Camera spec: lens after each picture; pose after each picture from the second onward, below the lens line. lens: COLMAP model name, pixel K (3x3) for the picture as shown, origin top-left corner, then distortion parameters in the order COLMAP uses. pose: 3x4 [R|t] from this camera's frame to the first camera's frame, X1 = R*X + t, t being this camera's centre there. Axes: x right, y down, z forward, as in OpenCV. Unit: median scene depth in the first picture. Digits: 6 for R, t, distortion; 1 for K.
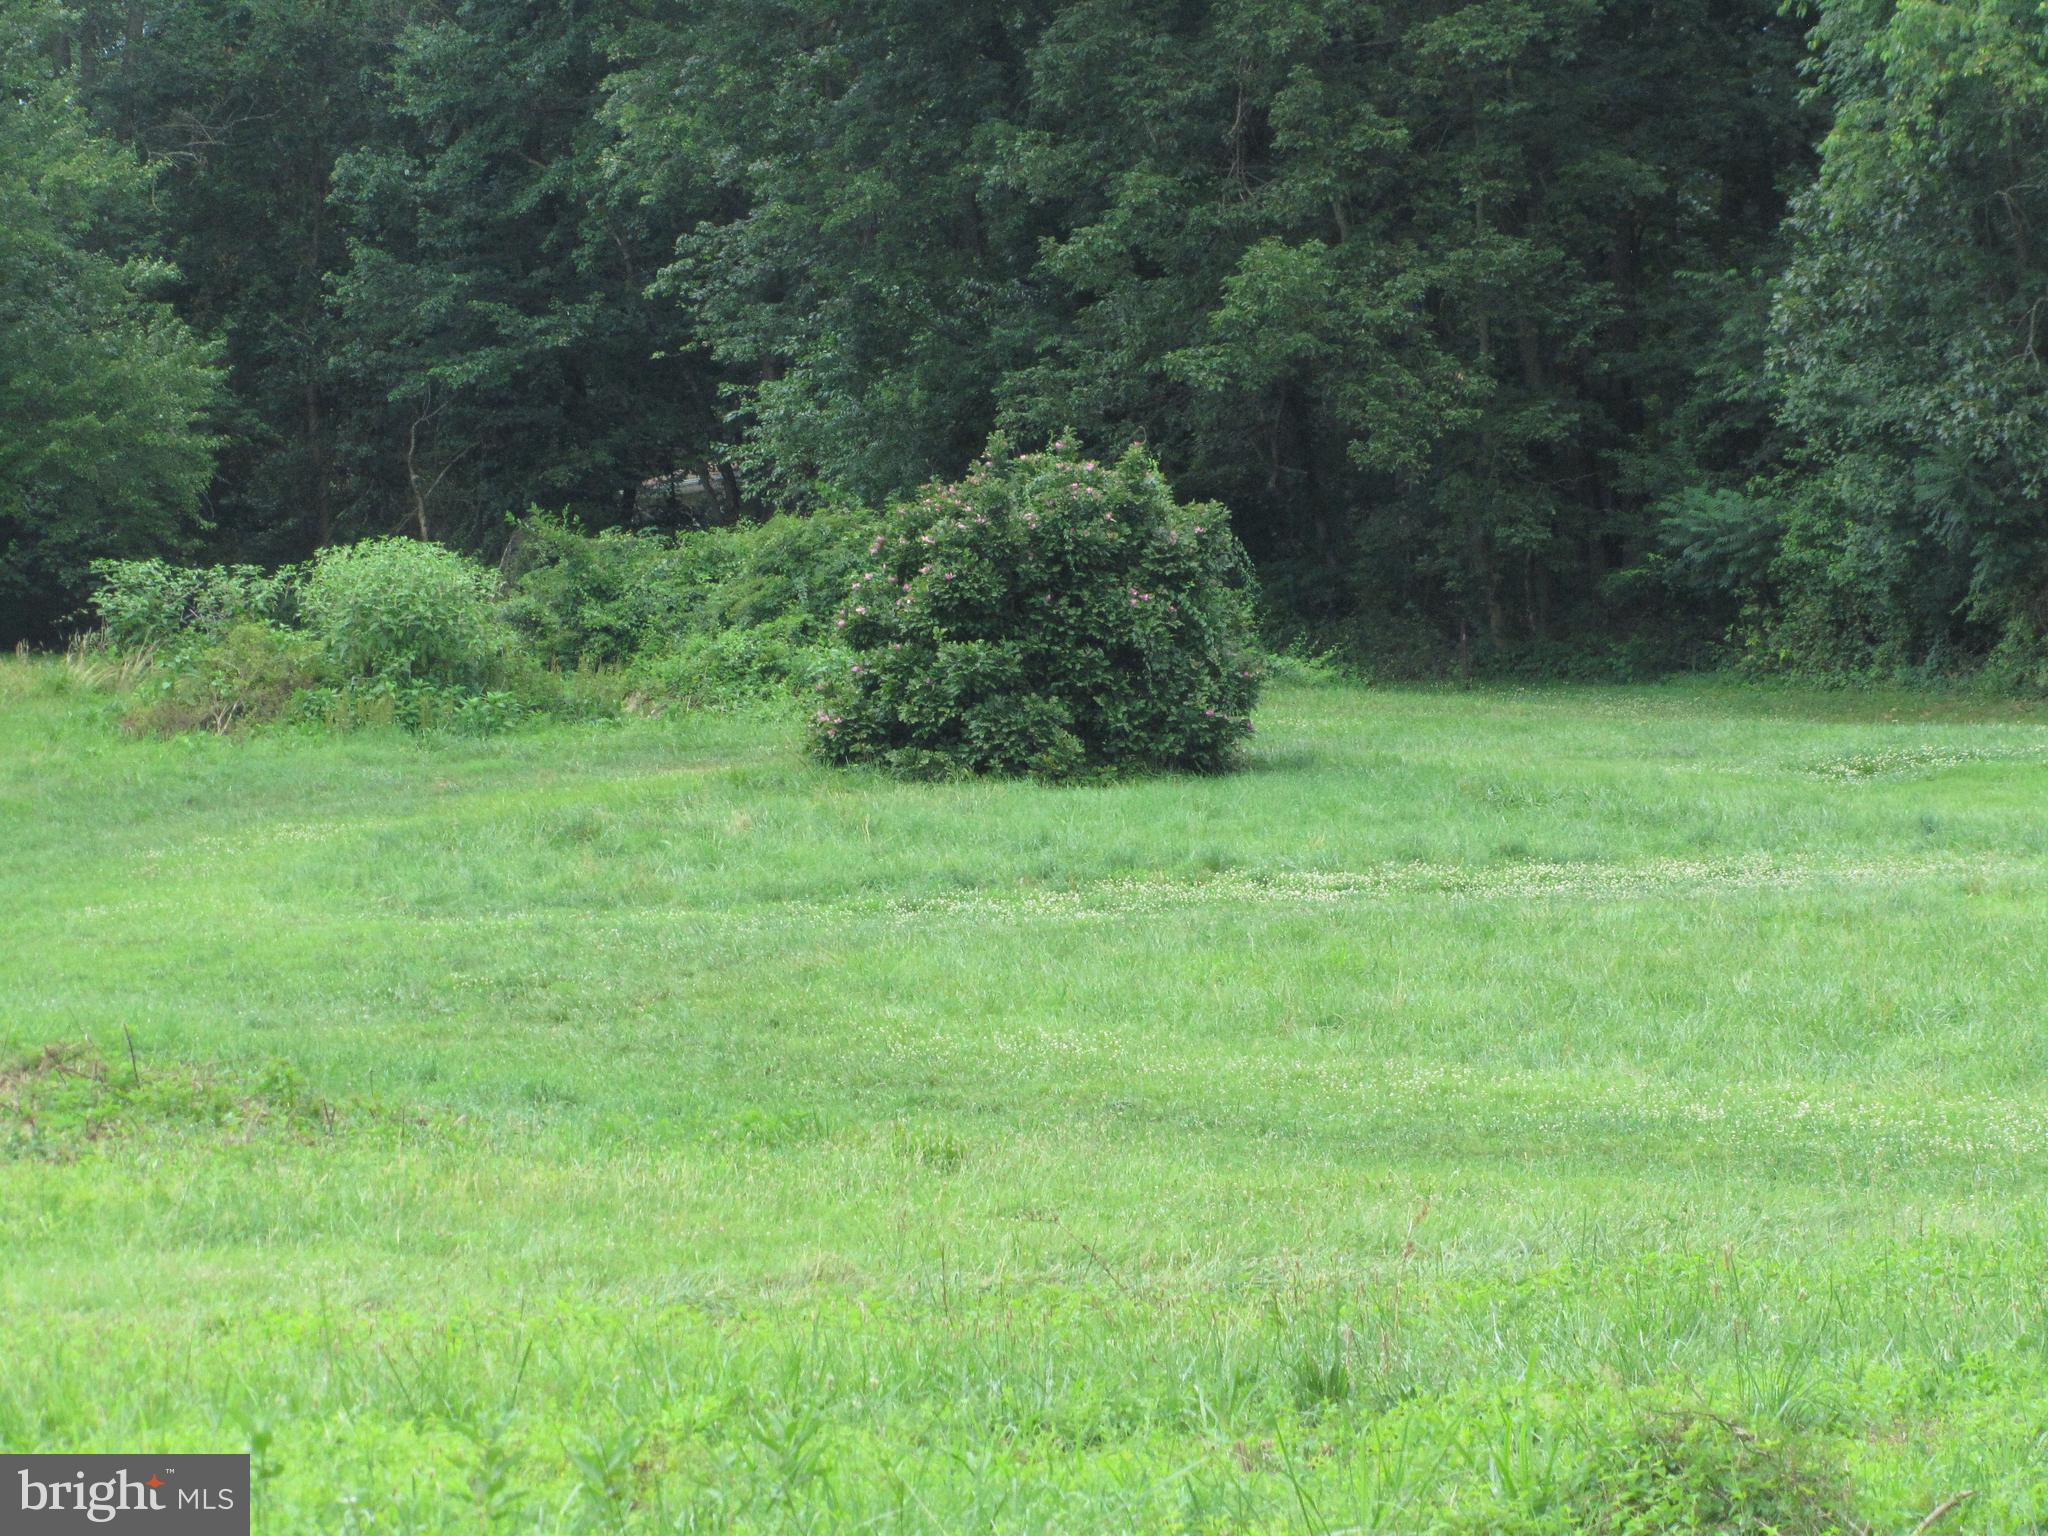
lens RADIAL K [[10239.1, 0, 1023.9], [0, 10239.1, 767.3], [0, 0, 1]] dist [-0.219944, 0.000000]
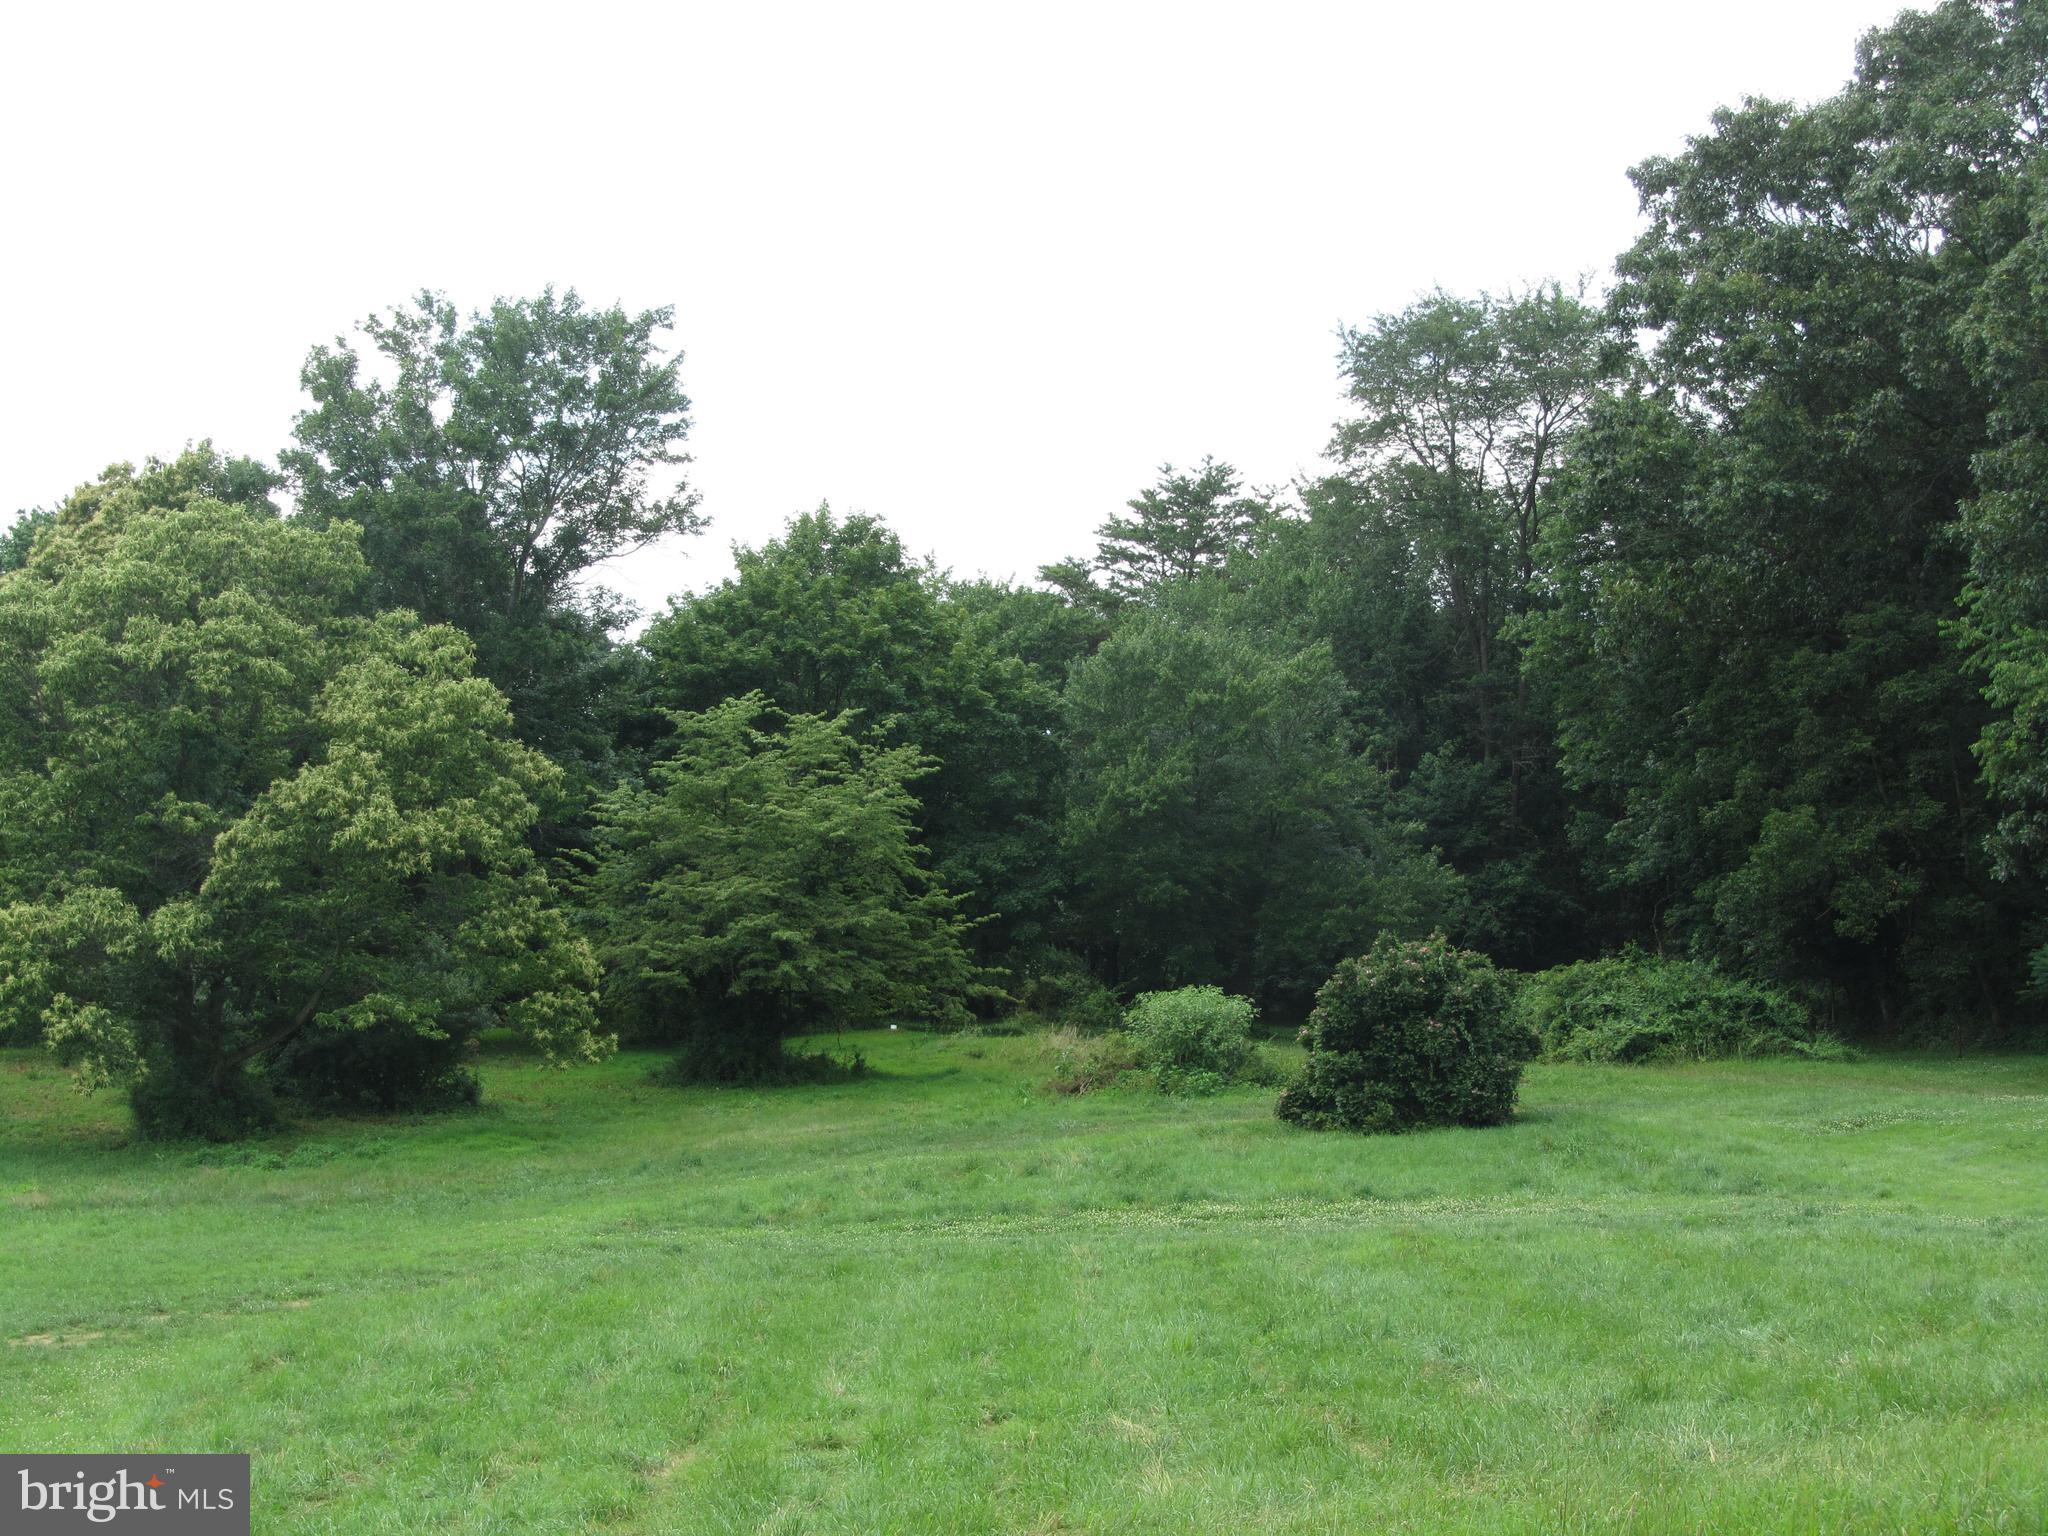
lens RADIAL K [[4800.8, 0, 1024.1], [0, 4800.8, 768.3], [0, 0, 1]] dist [-0.084328, 0.000000]
pose [[0.918036, -0.026204, -0.395631, 0.271046], [0.005237, 0.998528, -0.053983, -0.016531], [0.396463, 0.047486, 0.916822, 0.217606]]
